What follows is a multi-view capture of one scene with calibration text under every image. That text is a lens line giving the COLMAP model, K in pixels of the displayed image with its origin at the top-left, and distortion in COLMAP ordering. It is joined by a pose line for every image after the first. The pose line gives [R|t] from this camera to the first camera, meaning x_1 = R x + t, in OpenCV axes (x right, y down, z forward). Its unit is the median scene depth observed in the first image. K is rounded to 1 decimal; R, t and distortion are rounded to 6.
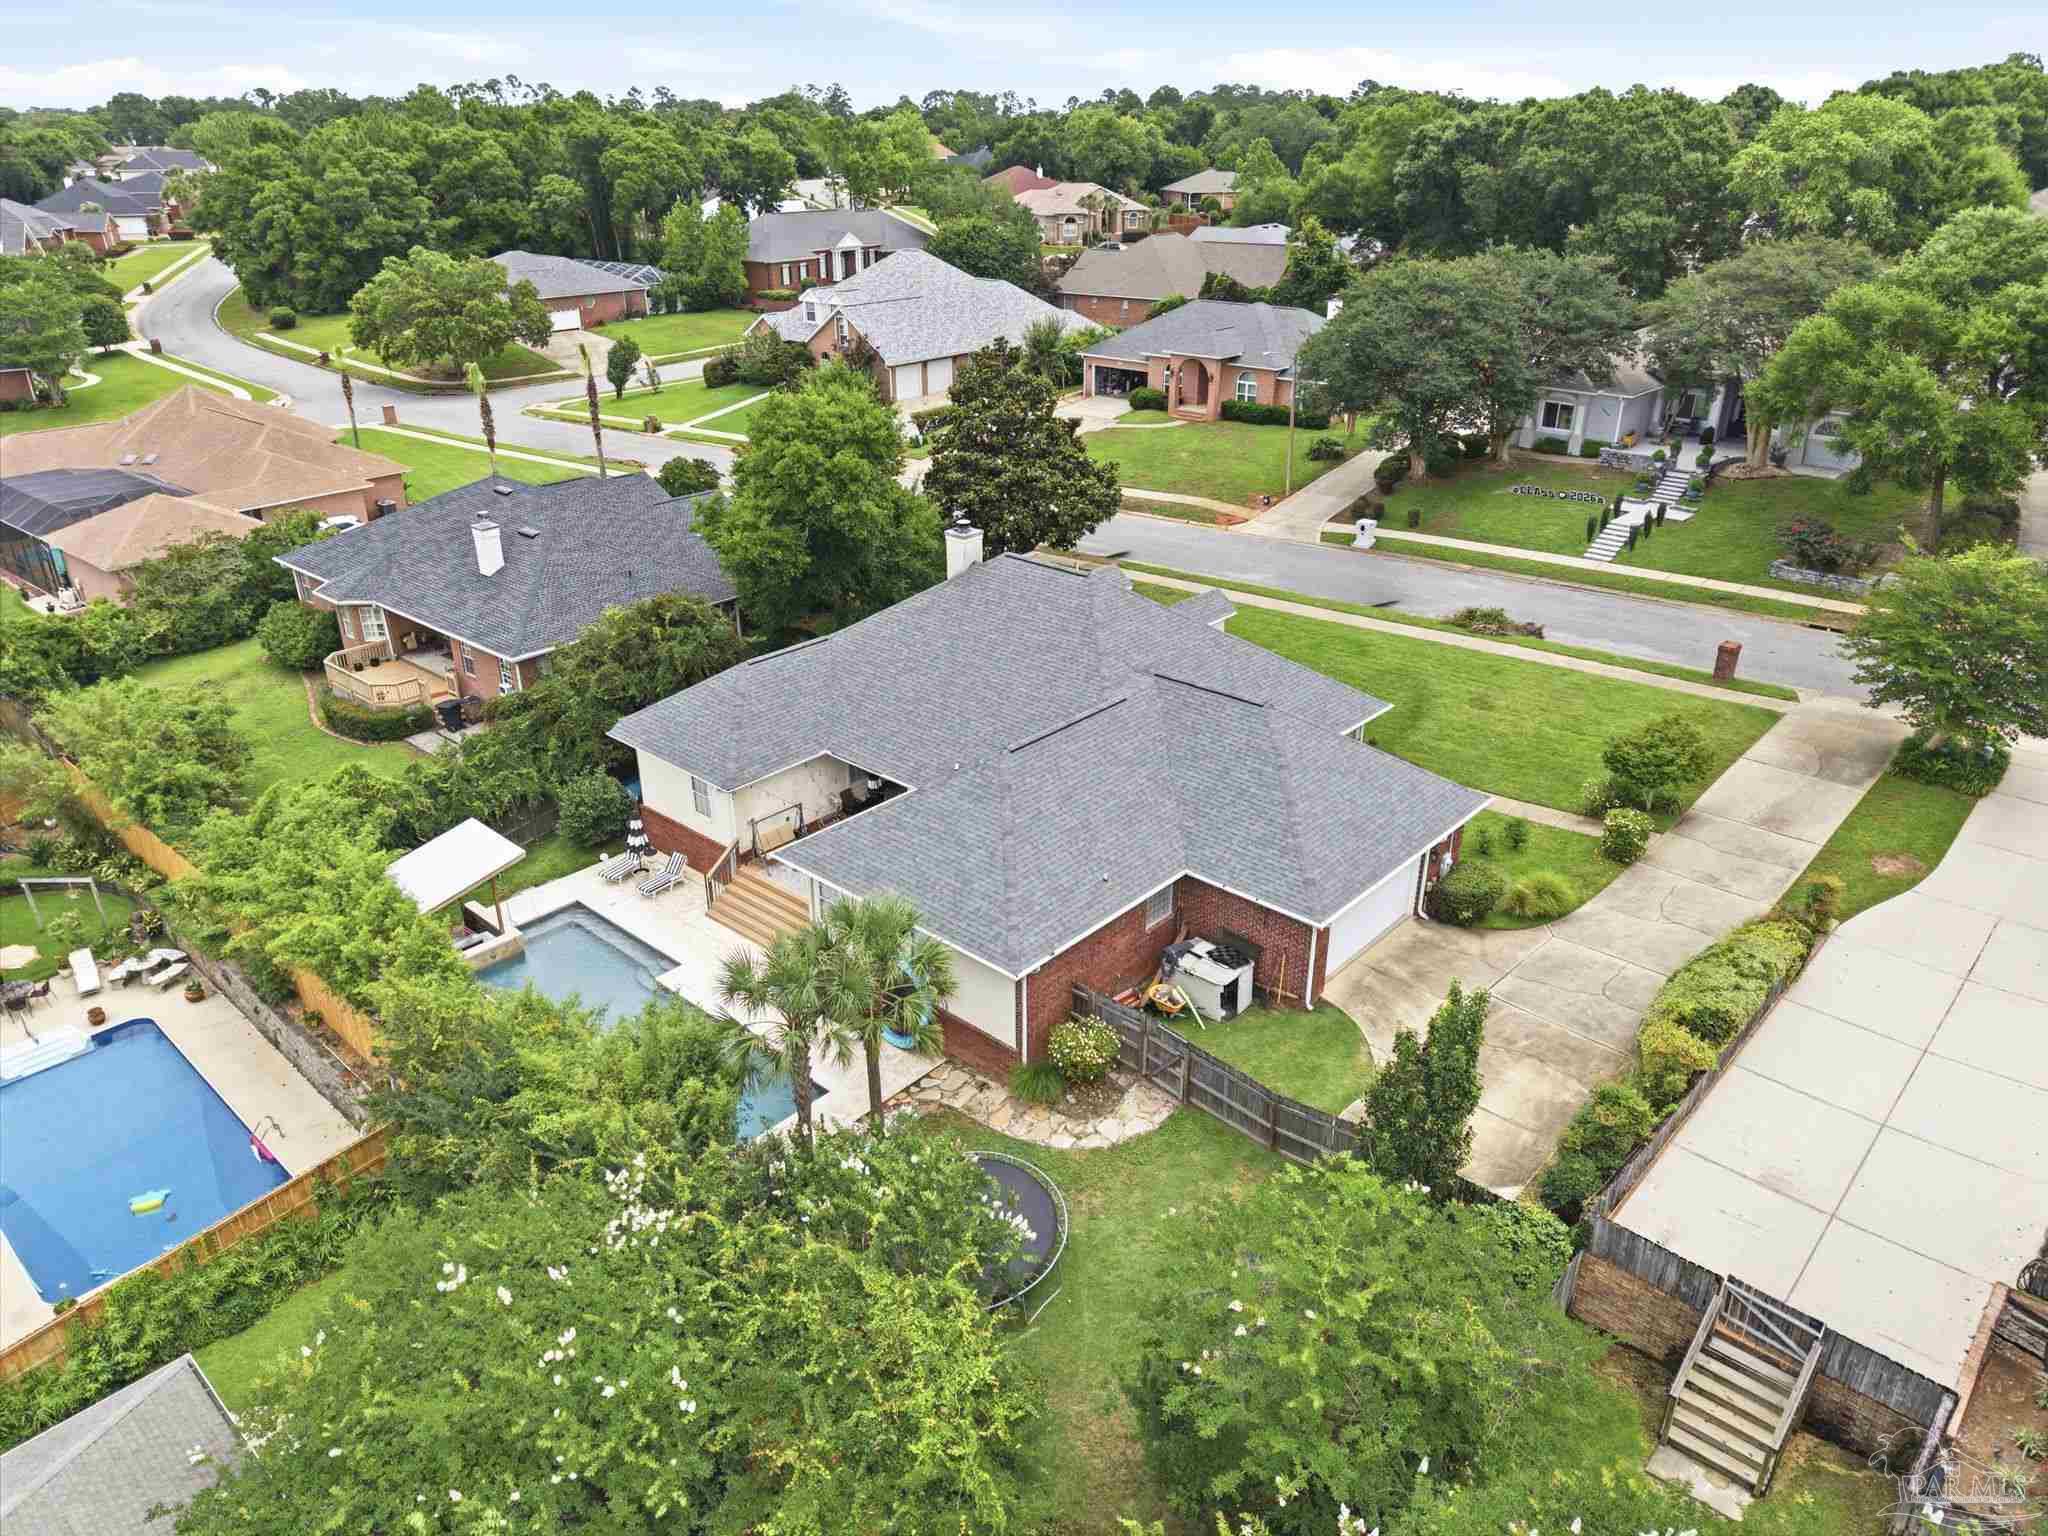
lens RADIAL K [[1367.5, 0, 1030.6], [0, 1367.5, 762.8], [0, 0, 1]] dist [0.021993, -0.022692]
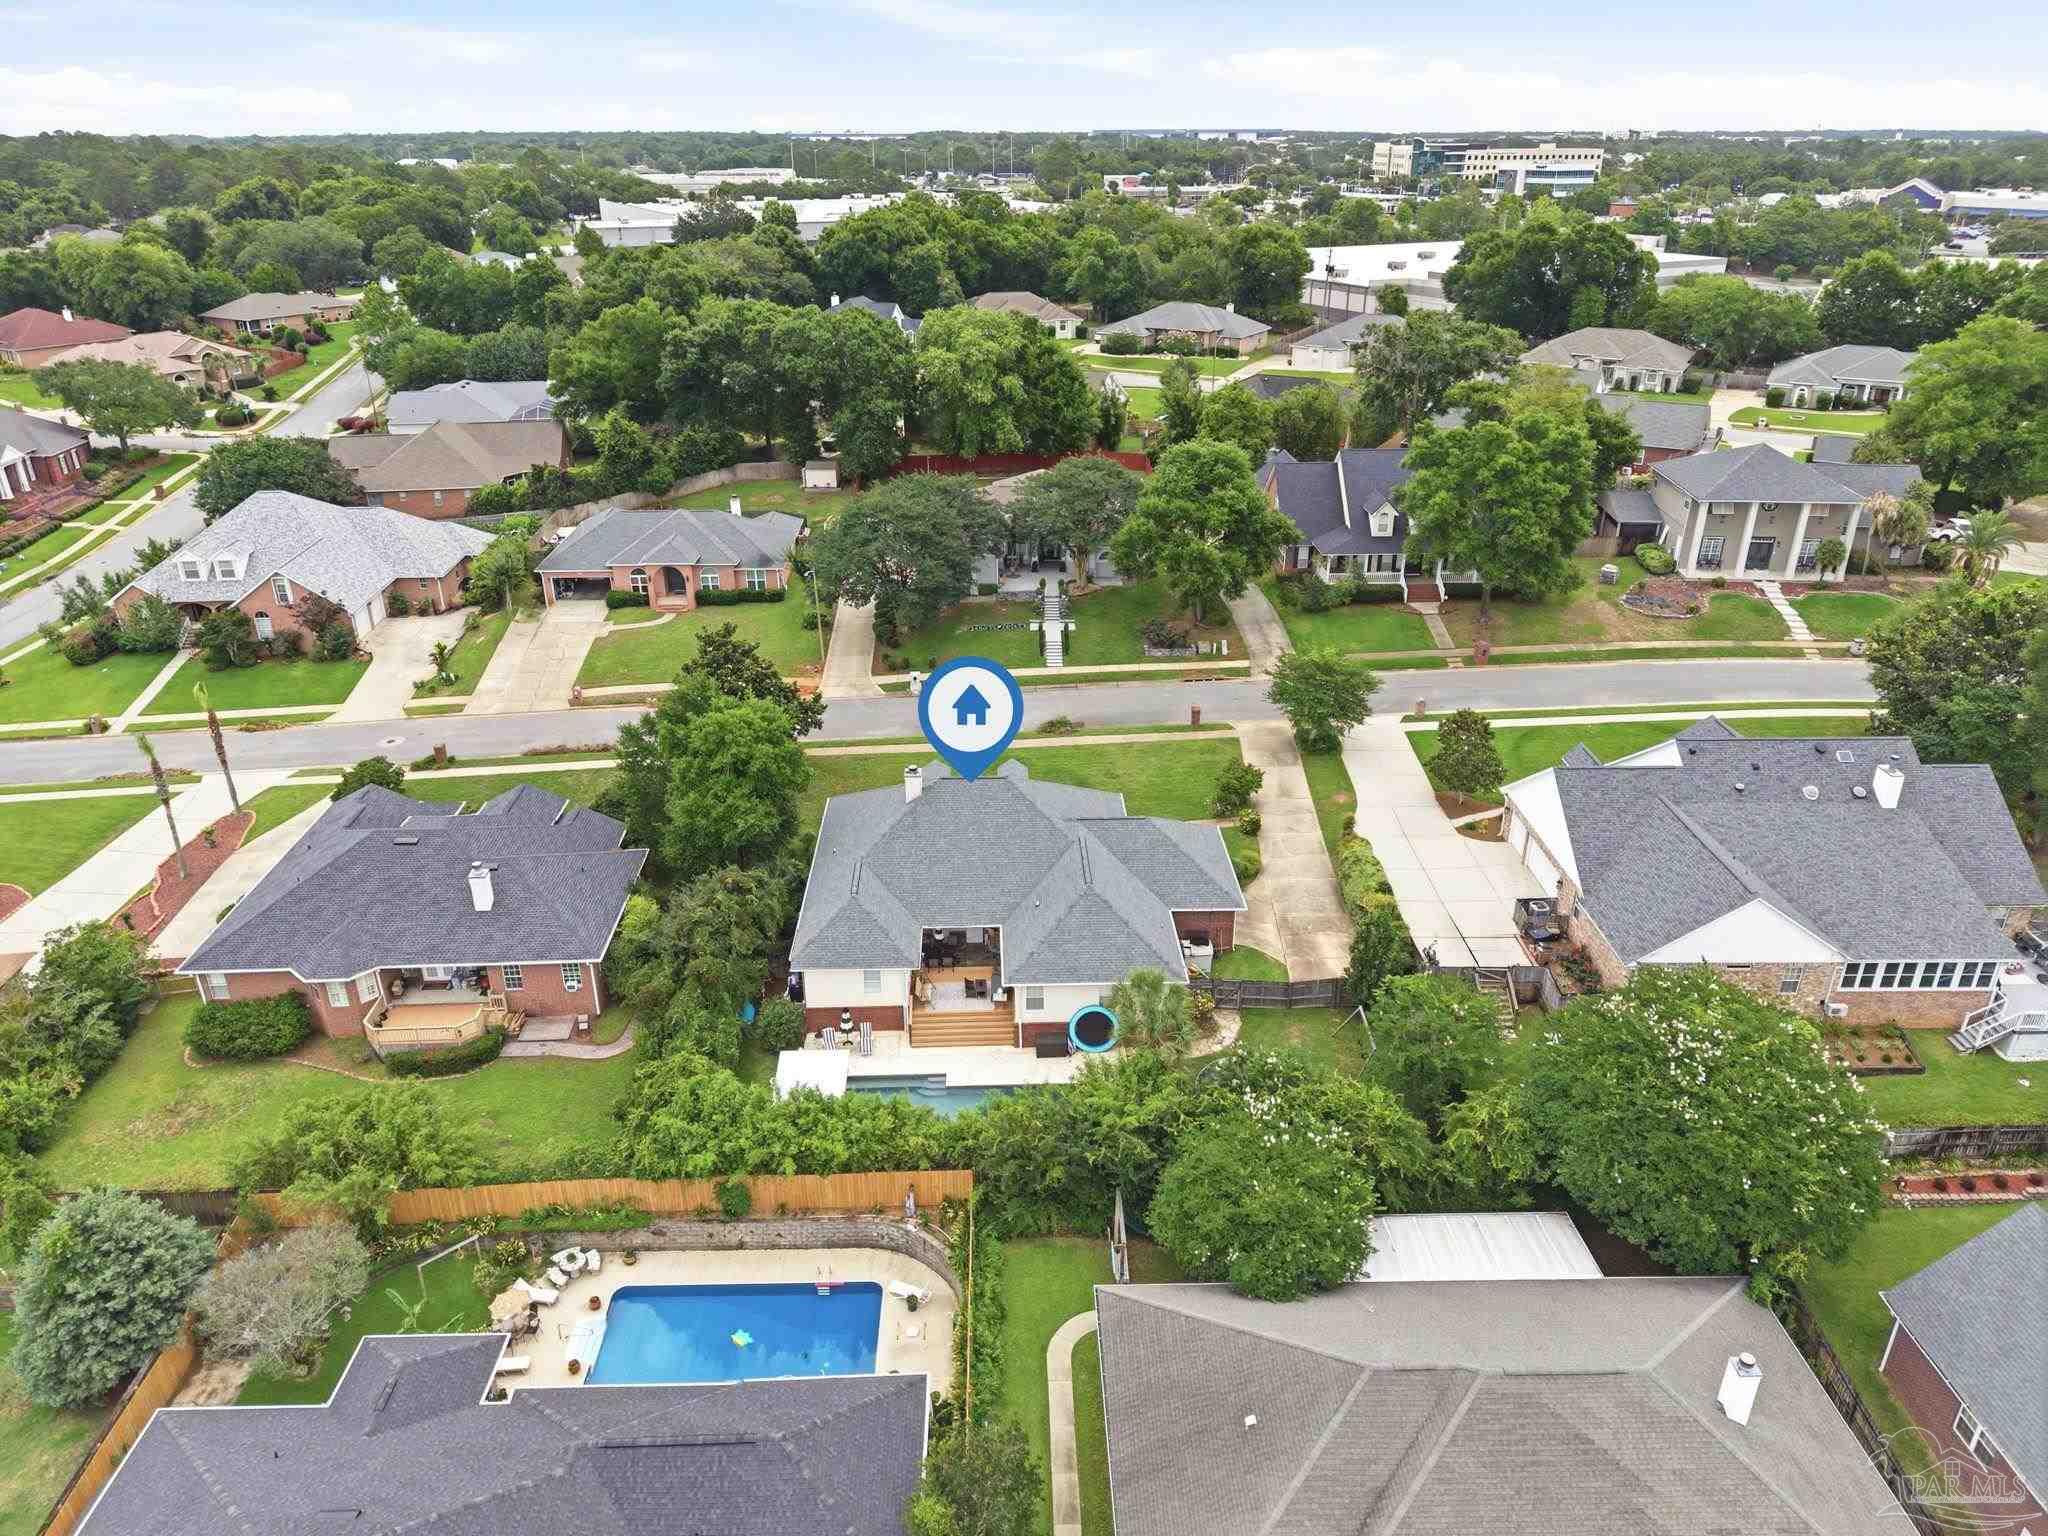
lens RADIAL K [[1367.5, 0, 1030.6], [0, 1367.5, 762.8], [0, 0, 1]] dist [0.021993, -0.022692]
pose [[0.720483, -0.290223, 0.629821, -0.483137], [0.288614, 0.951311, 0.108206, -0.157574], [-0.630560, 0.103814, 0.769166, -0.172095]]
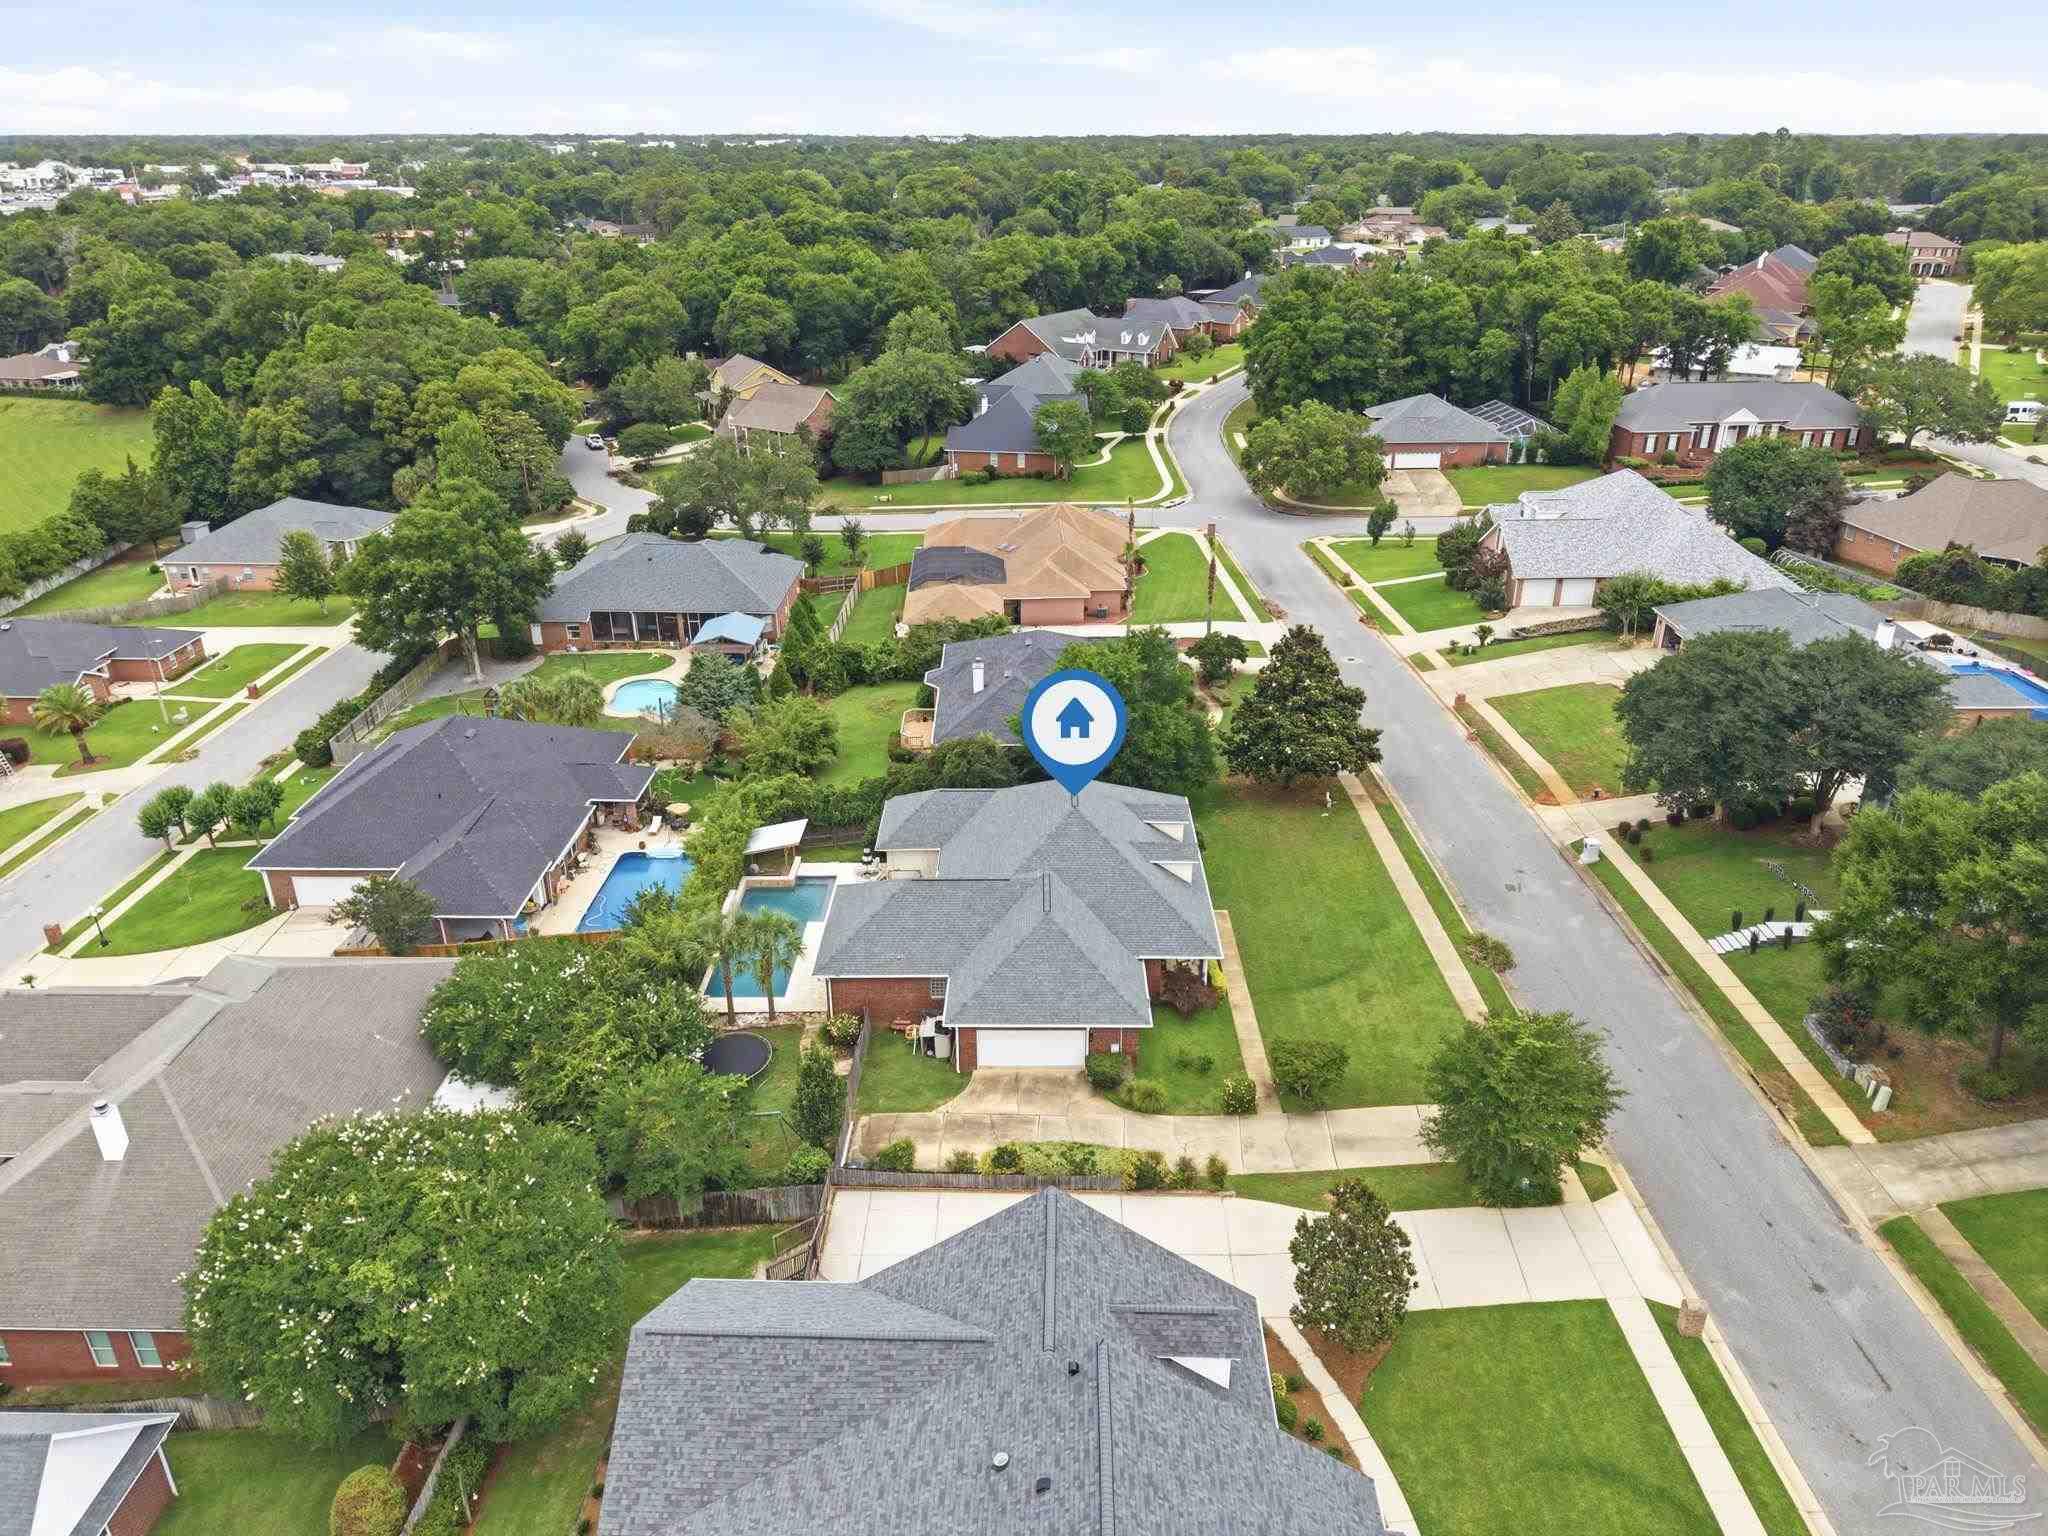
lens RADIAL K [[1367.5, 0, 1030.6], [0, 1367.5, 762.8], [0, 0, 1]] dist [0.021993, -0.022692]
pose [[0.660817, 0.311374, -0.682911, 0.529352], [-0.312605, 0.941390, 0.126736, -0.179829], [0.682348, 0.129733, 0.719424, -0.117232]]
